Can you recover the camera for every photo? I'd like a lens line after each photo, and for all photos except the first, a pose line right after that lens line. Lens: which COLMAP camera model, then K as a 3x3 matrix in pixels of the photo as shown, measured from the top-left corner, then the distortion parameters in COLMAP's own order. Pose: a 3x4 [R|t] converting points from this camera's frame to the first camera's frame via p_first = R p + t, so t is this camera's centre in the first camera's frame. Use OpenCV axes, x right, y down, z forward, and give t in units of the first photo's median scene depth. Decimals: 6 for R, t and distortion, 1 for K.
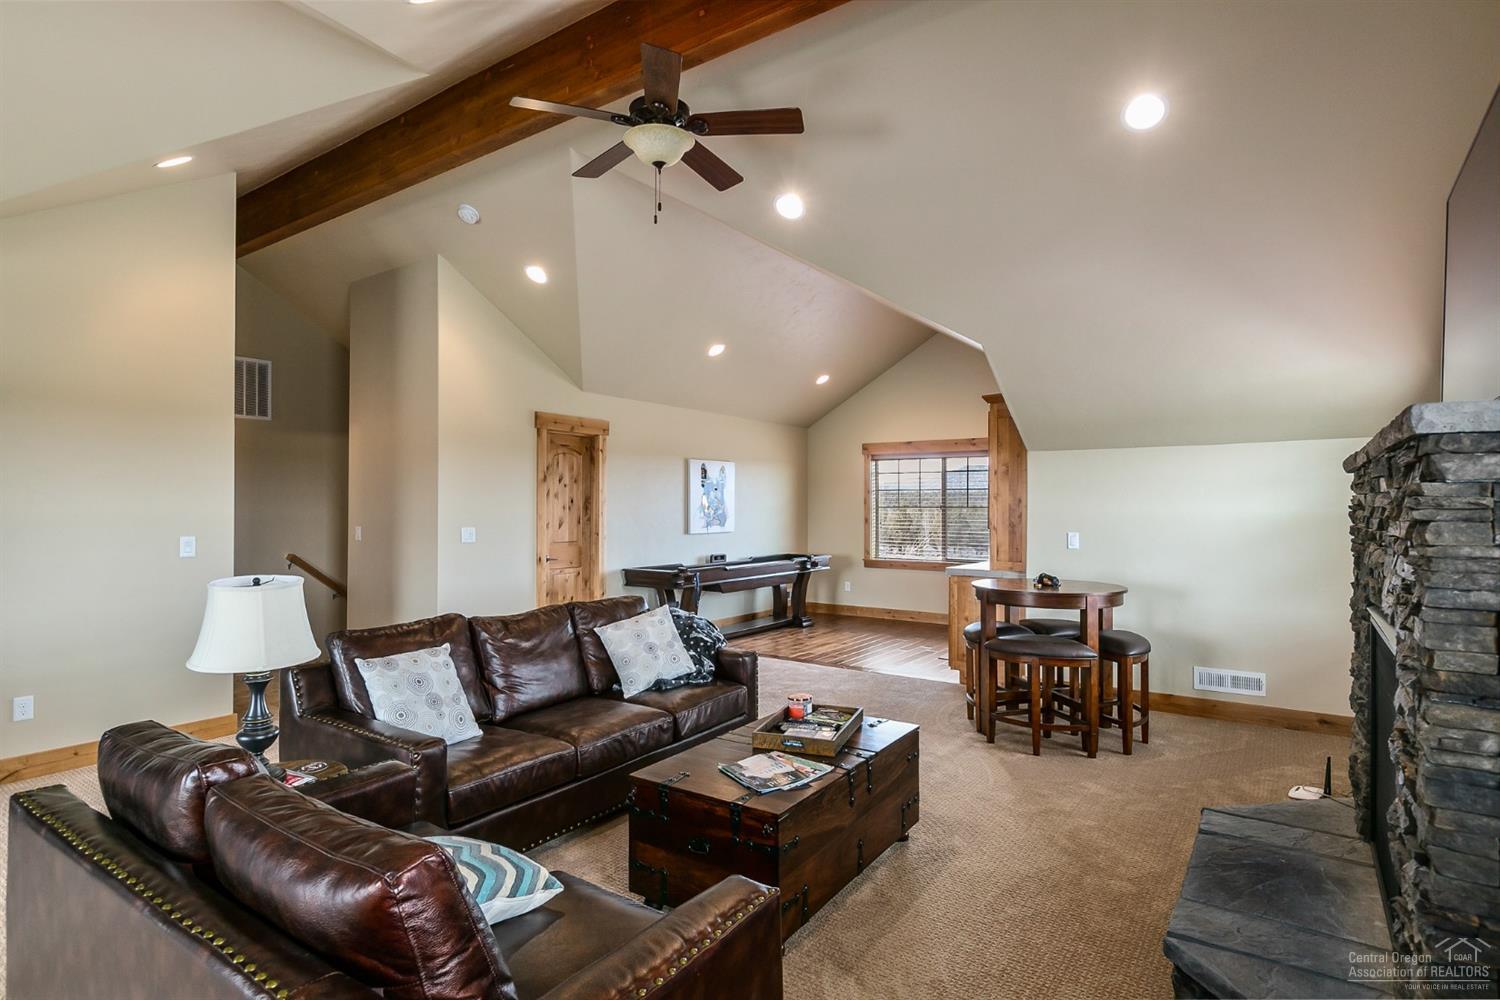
lens RADIAL K [[763.4, 0, 750.0], [0, 763.4, 500.0], [0, 0, 1]] dist [0.000267, 0.000028]
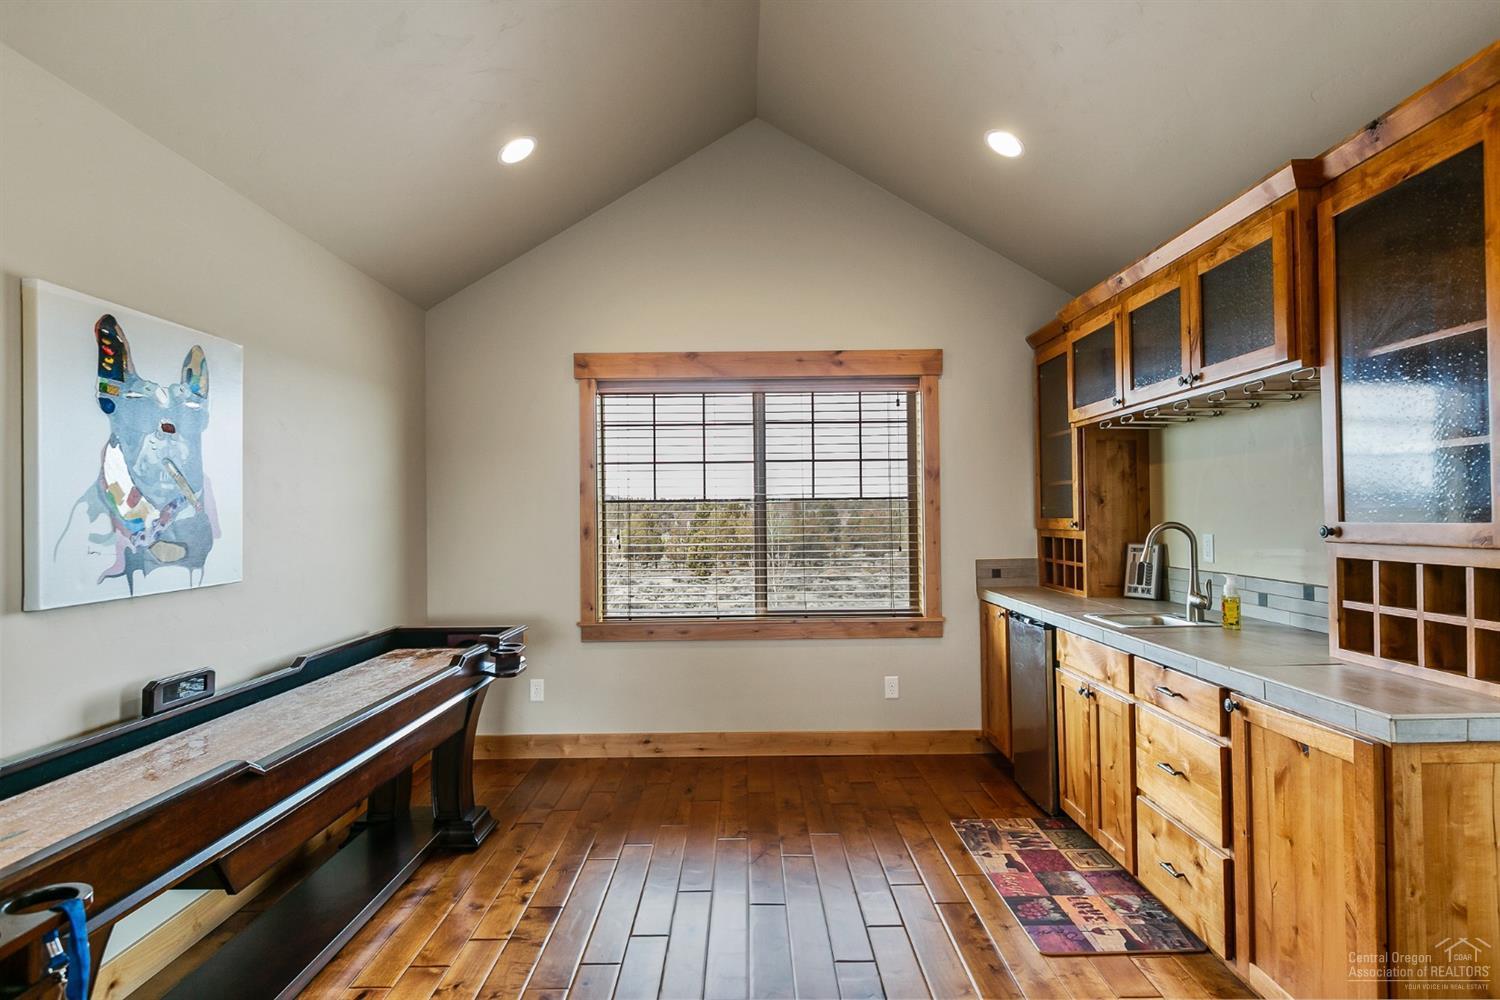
lens RADIAL K [[832.2, 0, 750.0], [0, 832.2, 500.0], [0, 0, 1]] dist [-0.003163, 0.000101]
pose [[0.826251, -0.006681, 0.563262, -0.038254], [0.013224, 0.999884, -0.007538, 0.014545], [-0.563147, 0.013677, 0.826244, 0.612996]]
